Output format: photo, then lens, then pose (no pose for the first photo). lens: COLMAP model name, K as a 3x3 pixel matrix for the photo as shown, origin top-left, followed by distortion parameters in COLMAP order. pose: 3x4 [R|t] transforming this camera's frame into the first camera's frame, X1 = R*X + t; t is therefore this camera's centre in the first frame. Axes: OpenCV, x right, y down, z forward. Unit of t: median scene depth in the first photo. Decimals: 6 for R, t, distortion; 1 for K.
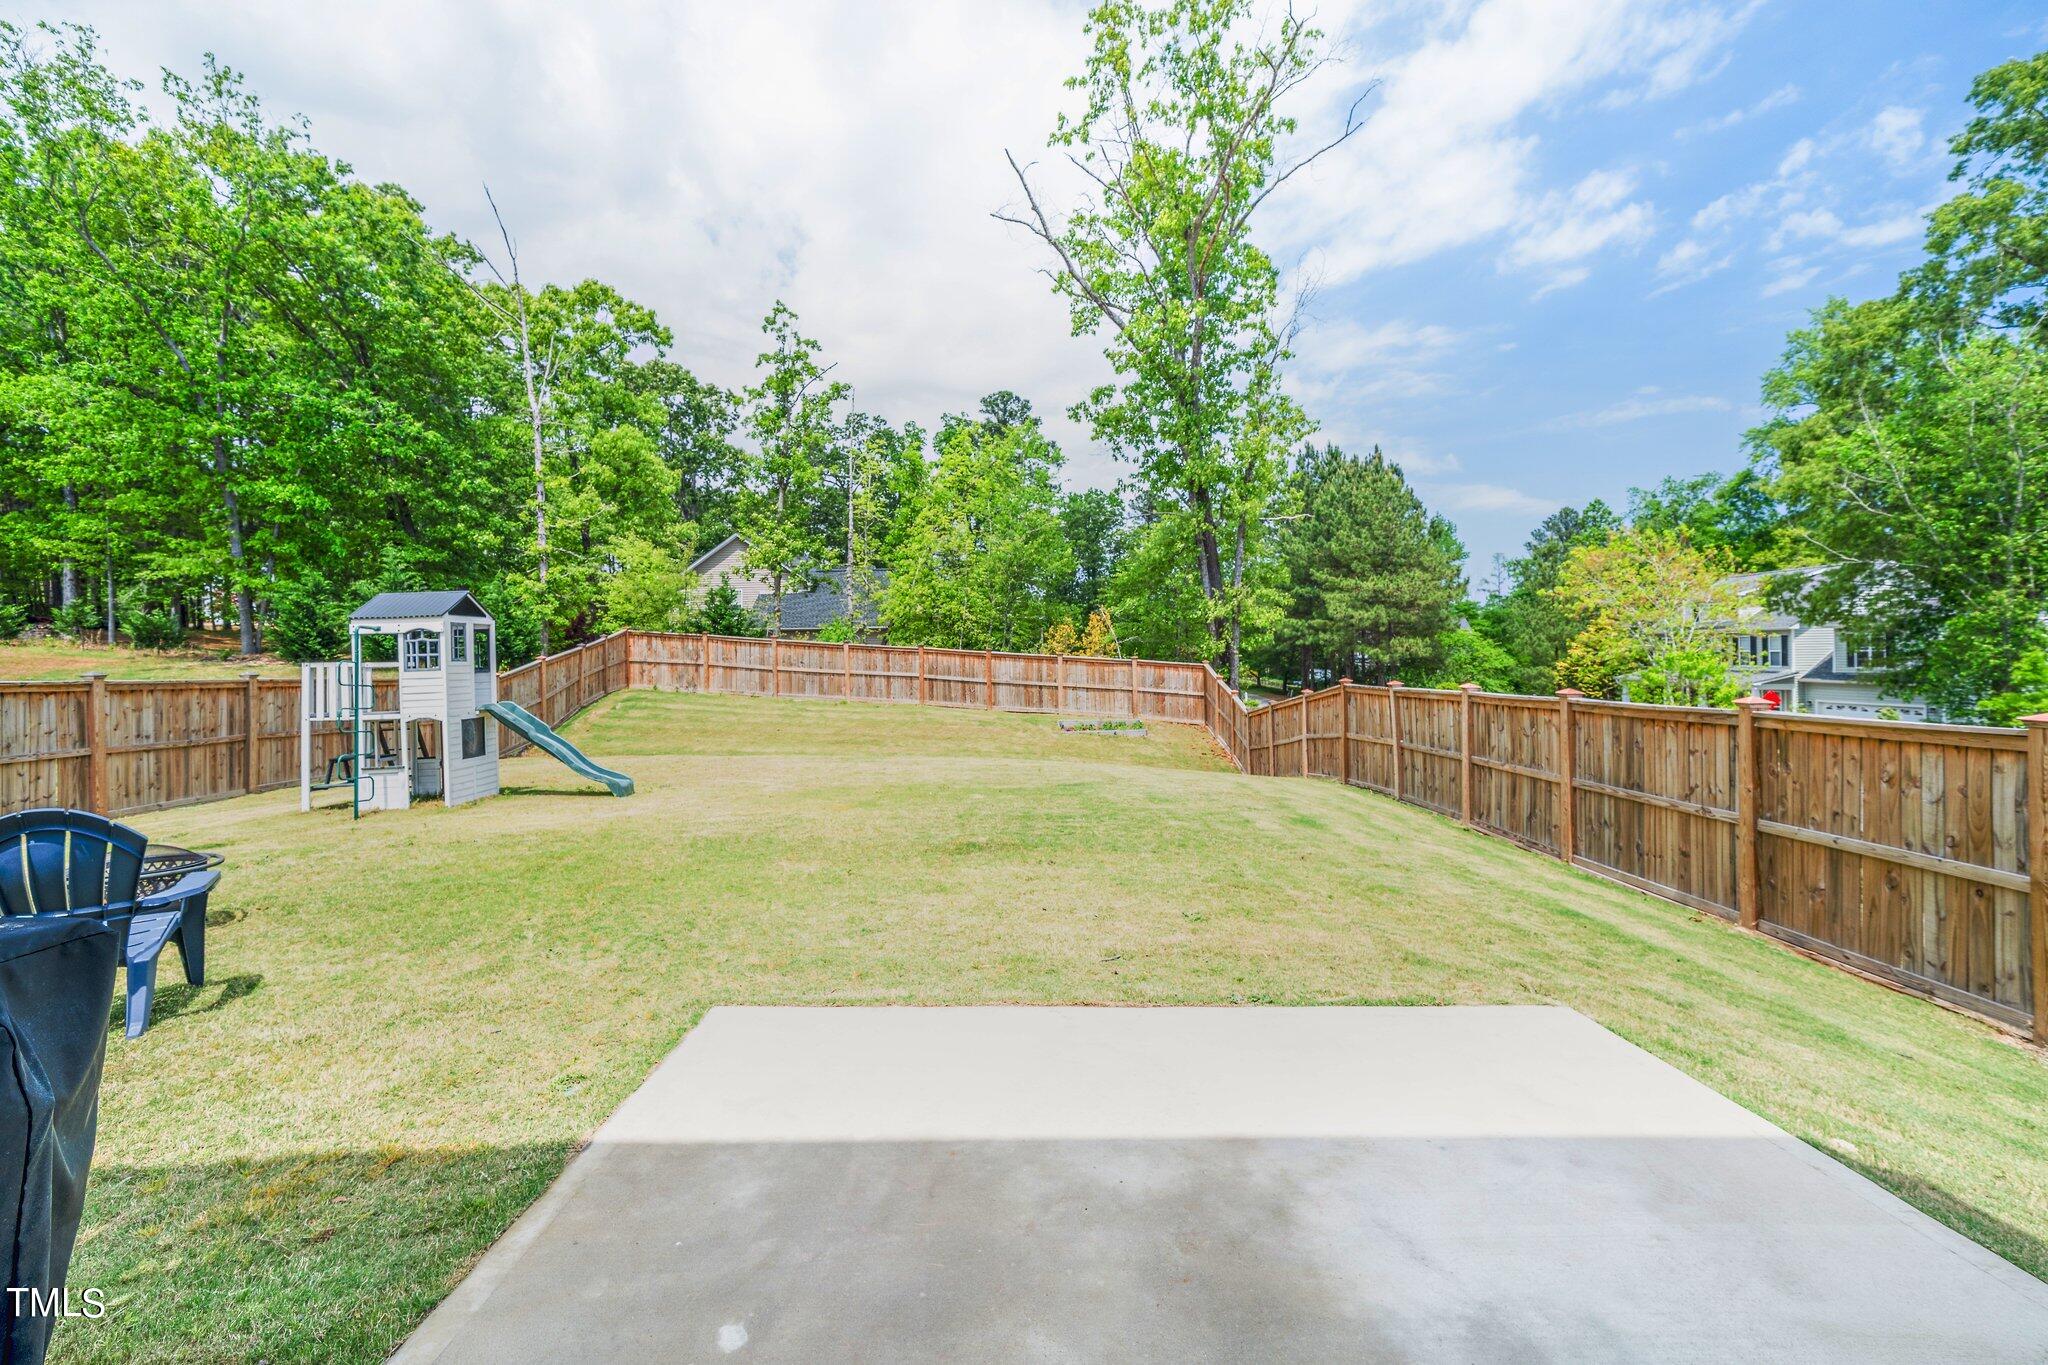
lens RADIAL K [[913.2, 0, 1020.1], [0, 913.2, 652.1], [0, 0, 1]] dist [0.003151, 0.000149]
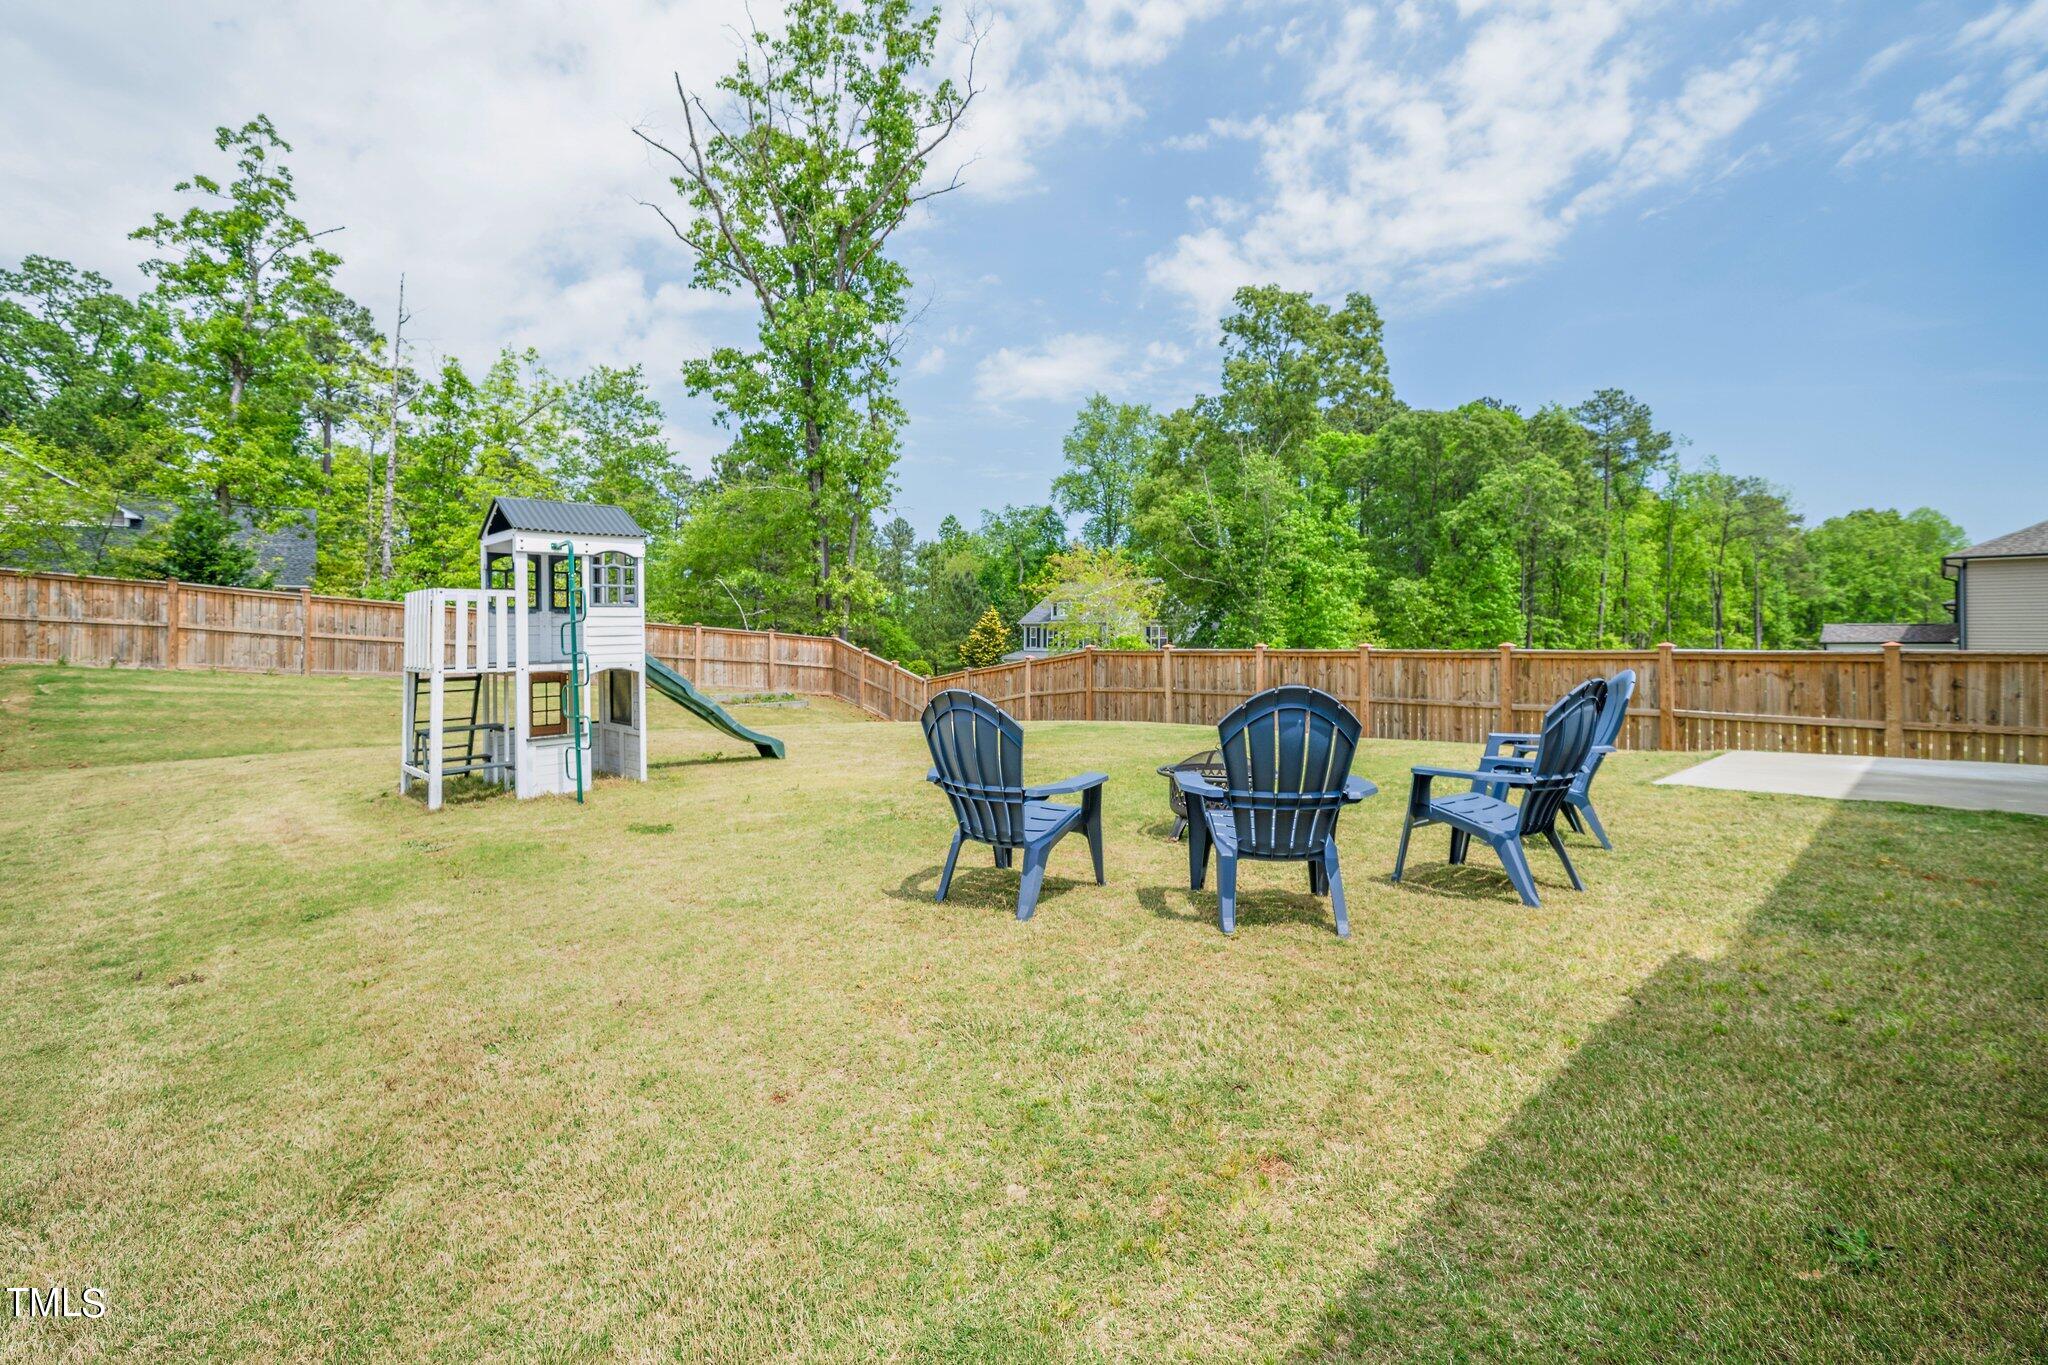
lens RADIAL K [[926.9, 0, 1027.8], [0, 926.9, 635.7], [0, 0, 1]] dist [-0.000501, -0.000006]
pose [[0.710397, 0.017220, 0.703591, -0.379359], [-0.013024, 0.999851, -0.011321, 0.019501], [-0.703681, -0.001122, 0.710515, 0.083726]]
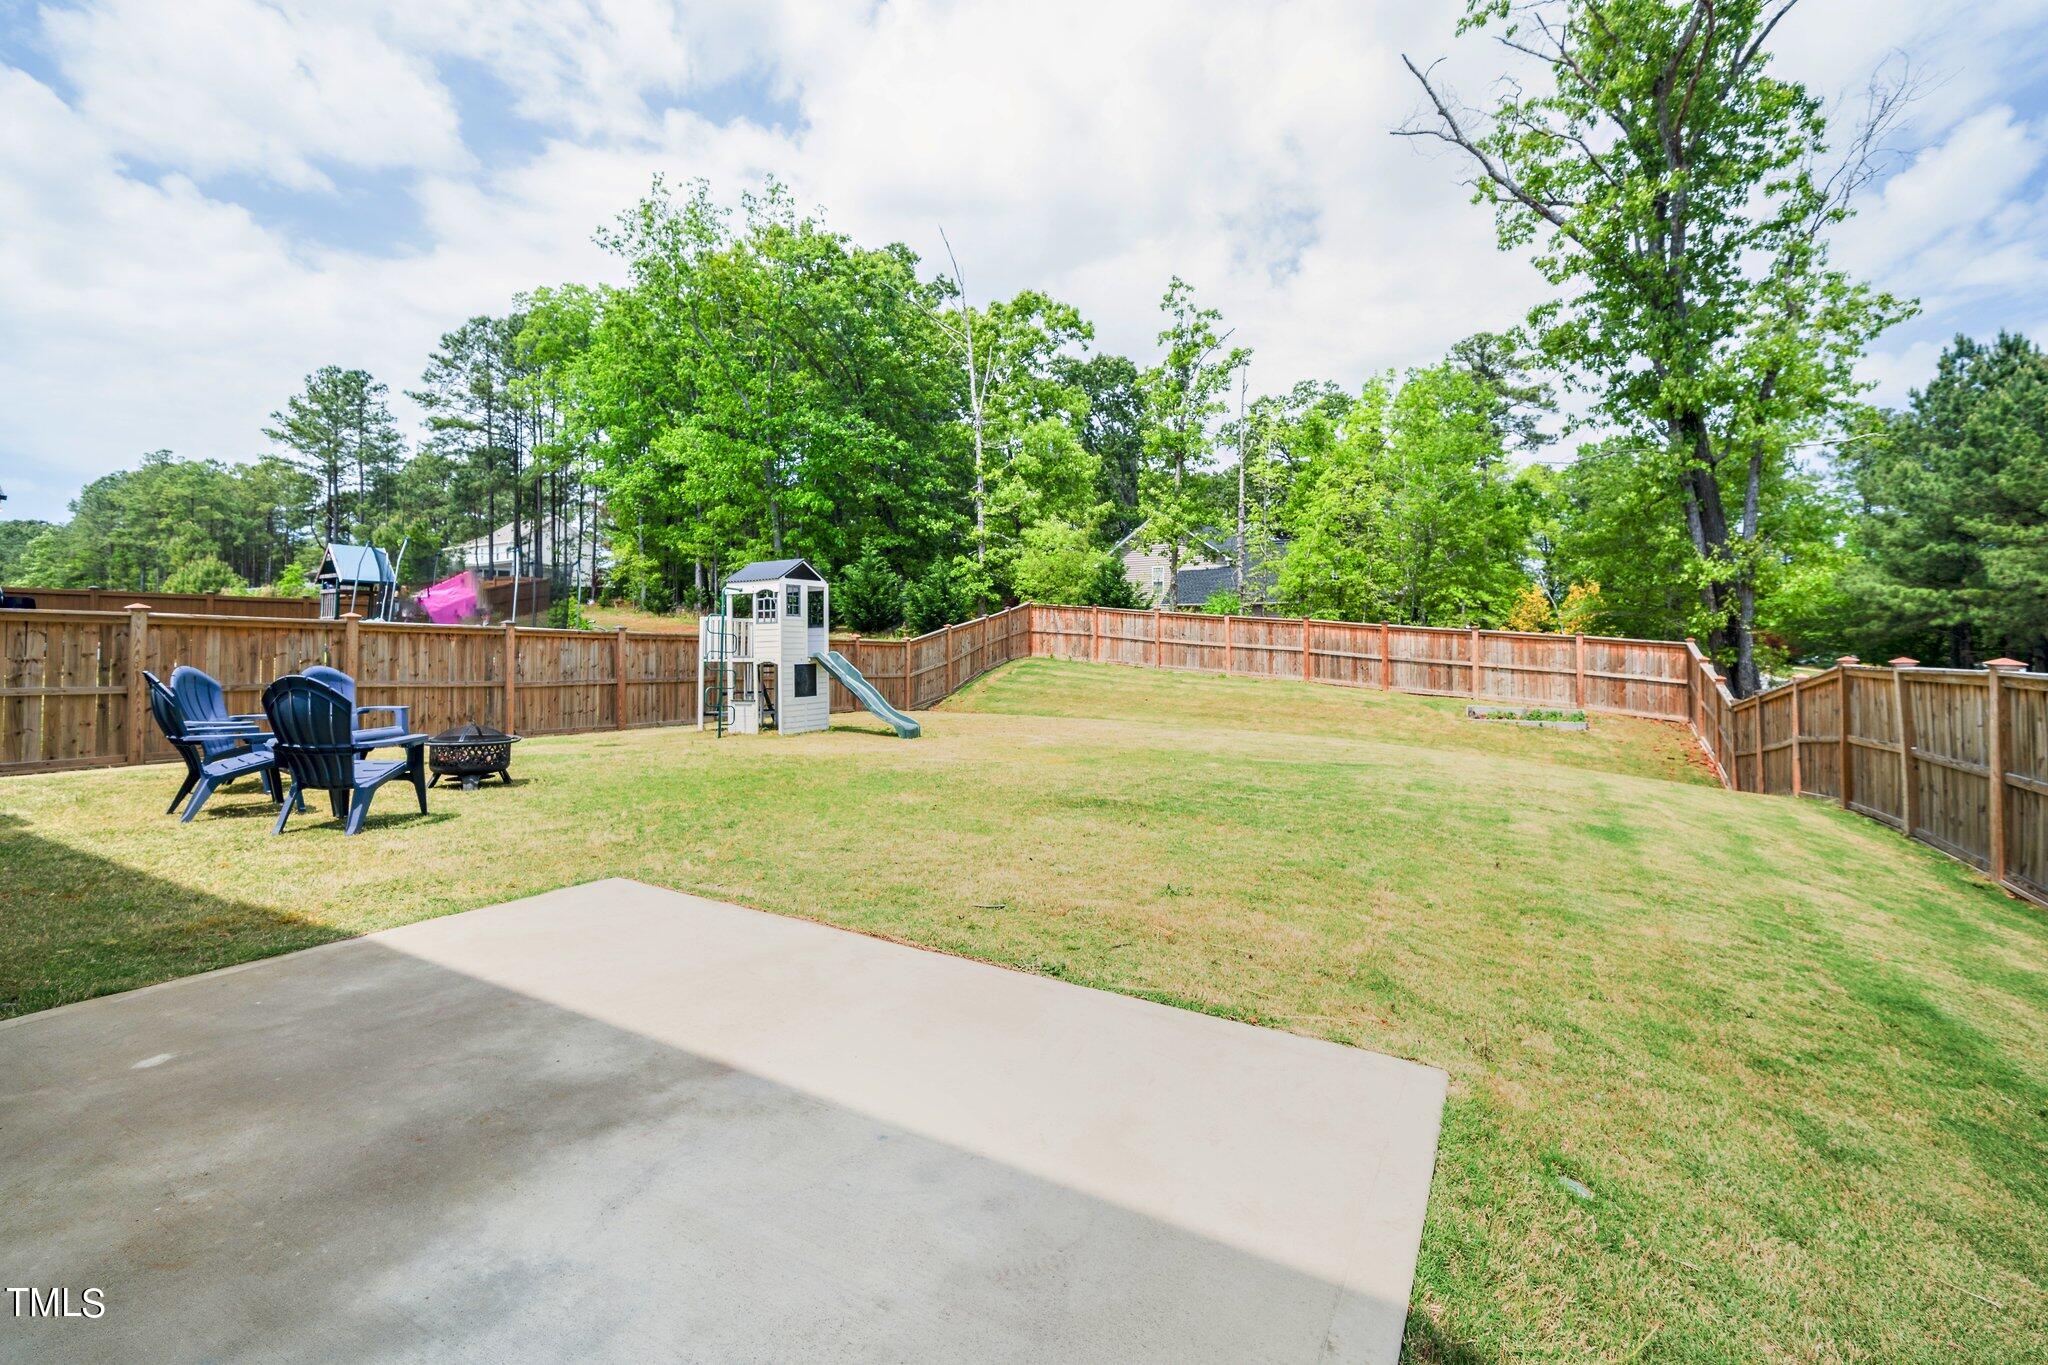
lens RADIAL K [[916.6, 0, 988.1], [0, 916.6, 623.5], [0, 0, 1]] dist [0.004156, 0.000466]
pose [[0.854070, 0.006218, -0.520121, 0.098923], [-0.012724, 0.999879, -0.008939, 0.011034], [0.520003, 0.014253, 0.854046, 0.038198]]
